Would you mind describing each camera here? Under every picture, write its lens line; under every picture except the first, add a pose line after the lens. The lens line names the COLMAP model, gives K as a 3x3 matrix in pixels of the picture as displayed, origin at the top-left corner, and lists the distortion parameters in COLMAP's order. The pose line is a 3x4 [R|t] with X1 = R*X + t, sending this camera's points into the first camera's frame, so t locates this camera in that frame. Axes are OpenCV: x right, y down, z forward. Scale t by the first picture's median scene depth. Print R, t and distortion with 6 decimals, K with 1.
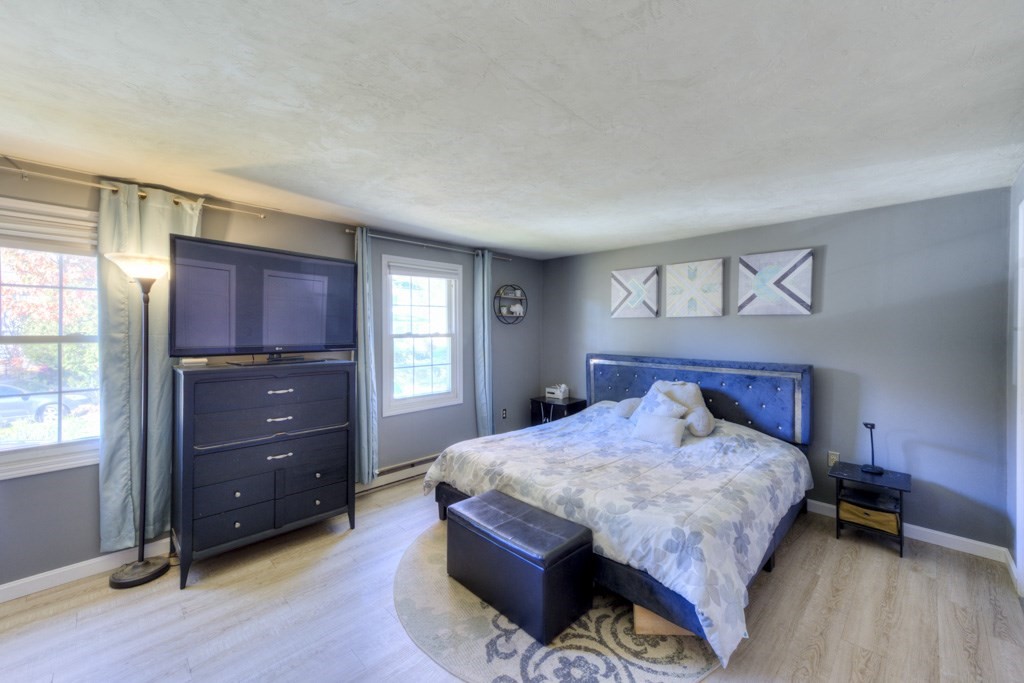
lens RADIAL K [[404.4, 0, 508.7], [0, 404.4, 328.1], [0, 0, 1]] dist [0.016951, -0.000039]
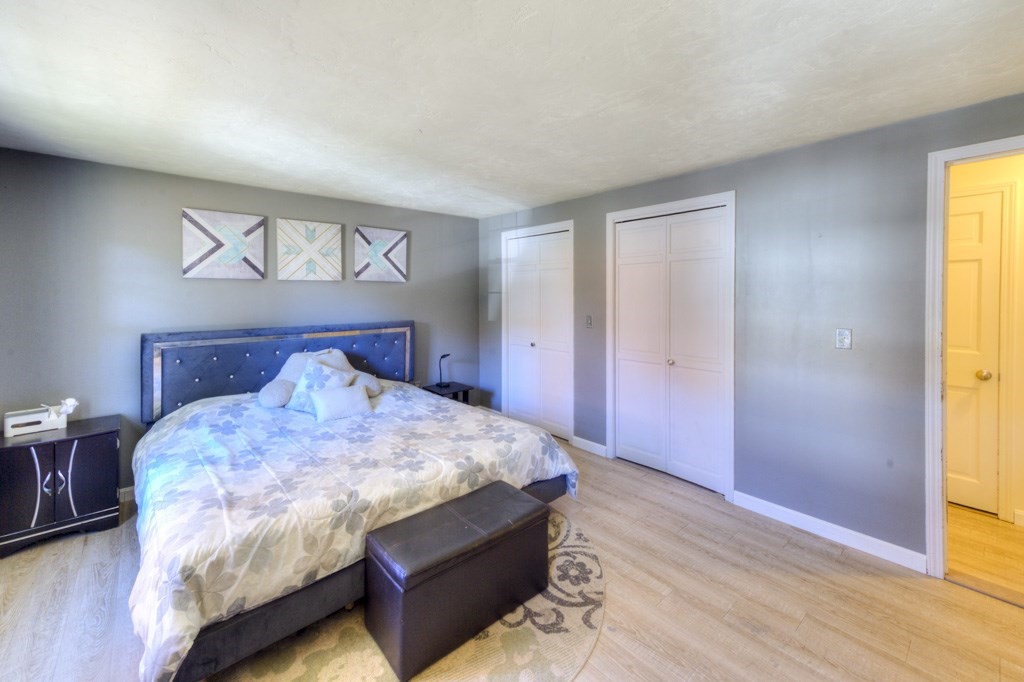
lens RADIAL K [[419.6, 0, 506.8], [0, 419.6, 294.3], [0, 0, 1]] dist [0.019708, 0.000017]
pose [[0.063454, -0.007339, 0.997958, -0.590132], [-0.000902, 0.999972, 0.007411, -0.004227], [-0.997984, -0.001370, 0.063446, 0.592010]]
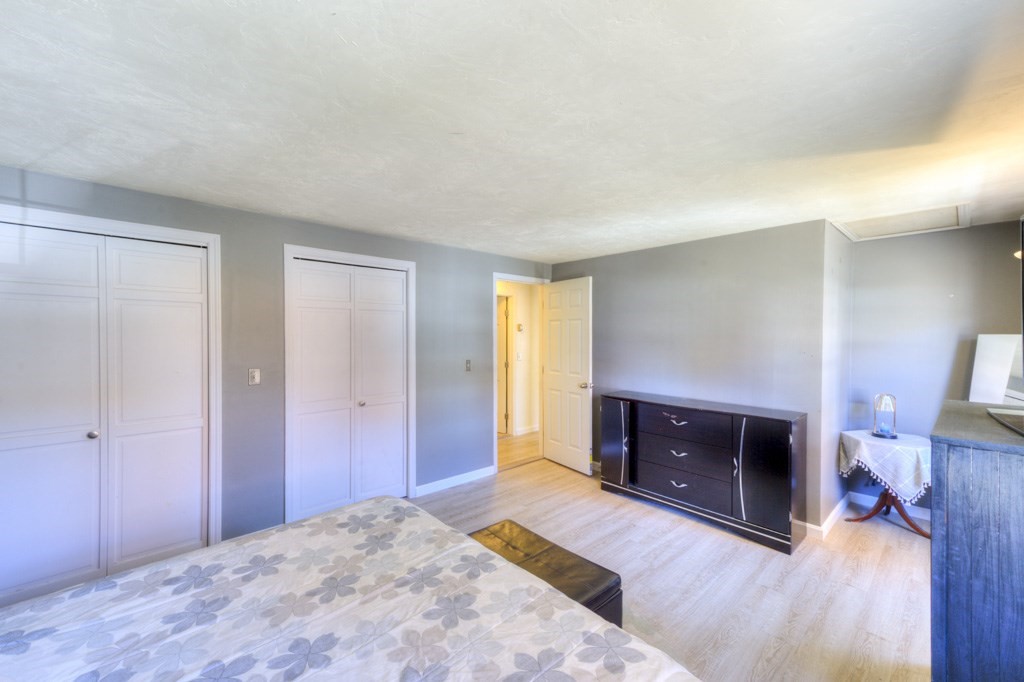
lens RADIAL K [[417.0, 0, 512.0], [0, 417.0, 341.0], [0, 0, 1]] dist [0.019580, 0.000058]
pose [[-0.999597, -0.011314, 0.026019, 0.023489], [-0.011010, 0.999870, 0.011797, -0.012572], [-0.026150, 0.011506, -0.999592, 1.324835]]
